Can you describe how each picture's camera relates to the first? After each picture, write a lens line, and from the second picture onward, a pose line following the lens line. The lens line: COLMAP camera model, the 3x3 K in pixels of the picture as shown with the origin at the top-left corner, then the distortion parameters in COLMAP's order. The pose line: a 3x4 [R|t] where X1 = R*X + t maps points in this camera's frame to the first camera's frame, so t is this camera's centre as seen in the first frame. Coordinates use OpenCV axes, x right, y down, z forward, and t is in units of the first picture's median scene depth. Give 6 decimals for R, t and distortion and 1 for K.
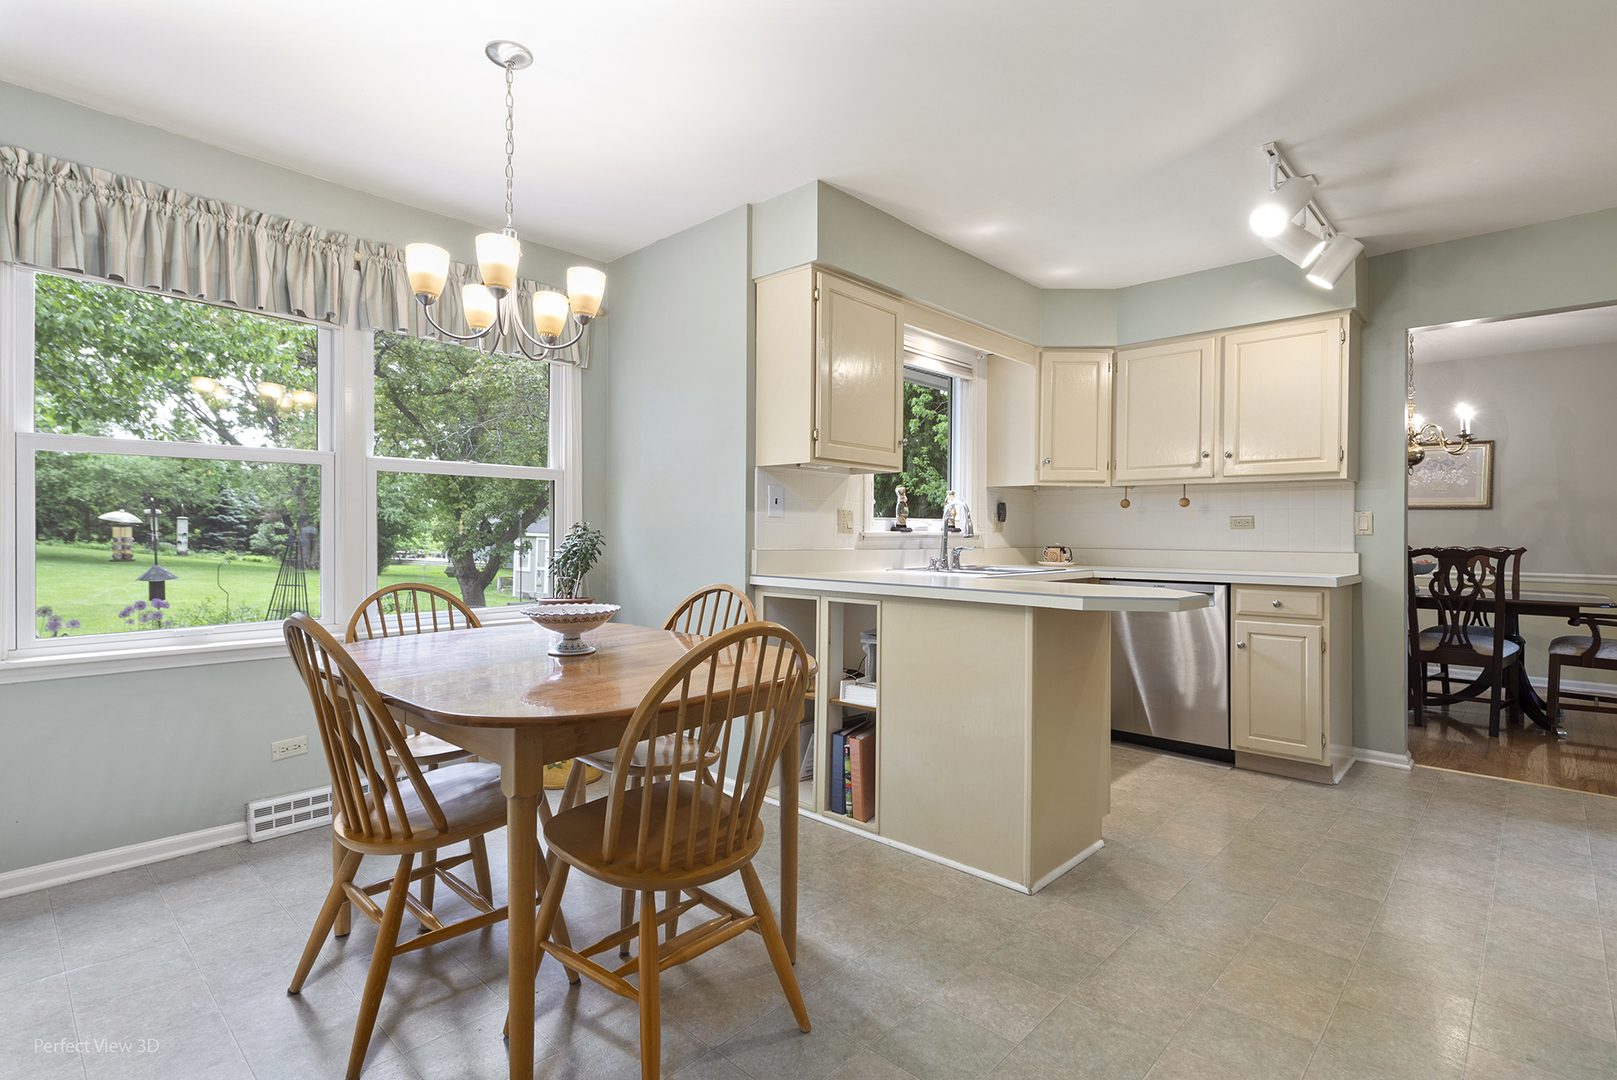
lens RADIAL K [[787.6, 0, 804.5], [0, 787.6, 526.4], [0, 0, 1]] dist [0.028189, -0.000236]
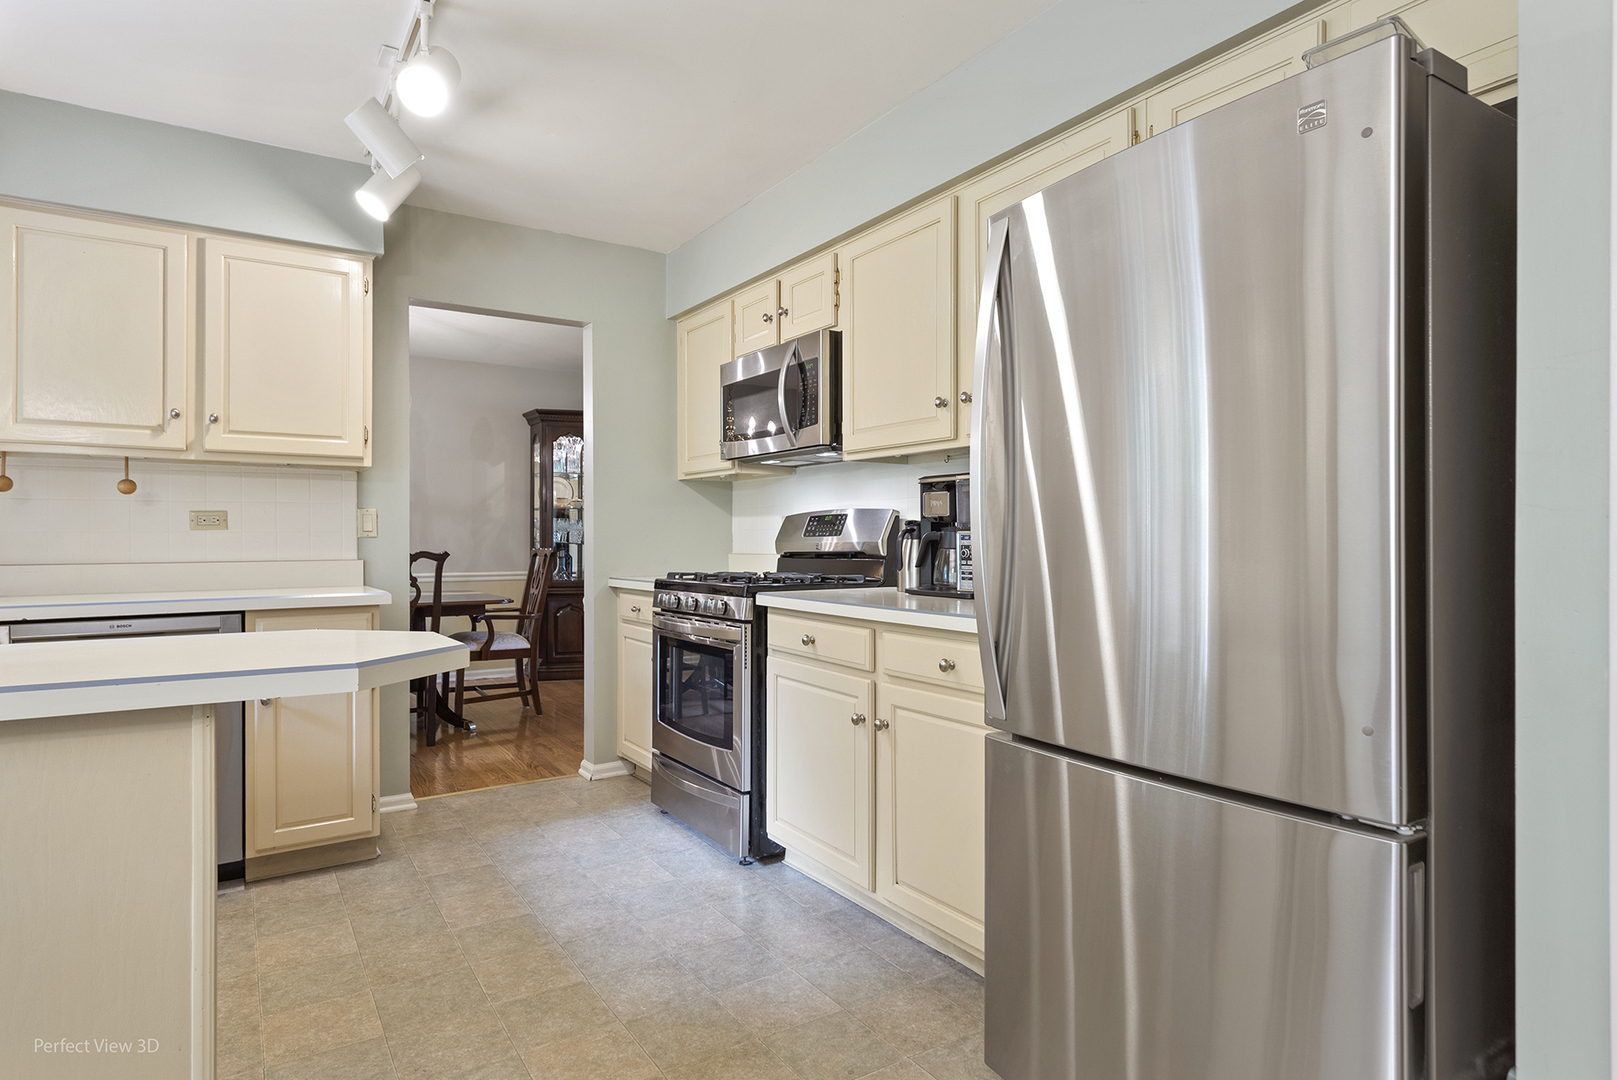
lens RADIAL K [[887.1, 0, 803.9], [0, 887.1, 535.1], [0, 0, 1]] dist [-0.001161, -0.000182]
pose [[0.245574, -0.003331, 0.969372, -0.064881], [-0.004094, 0.999982, 0.004473, 0.002353], [-0.969369, -0.005067, 0.245556, 0.330587]]
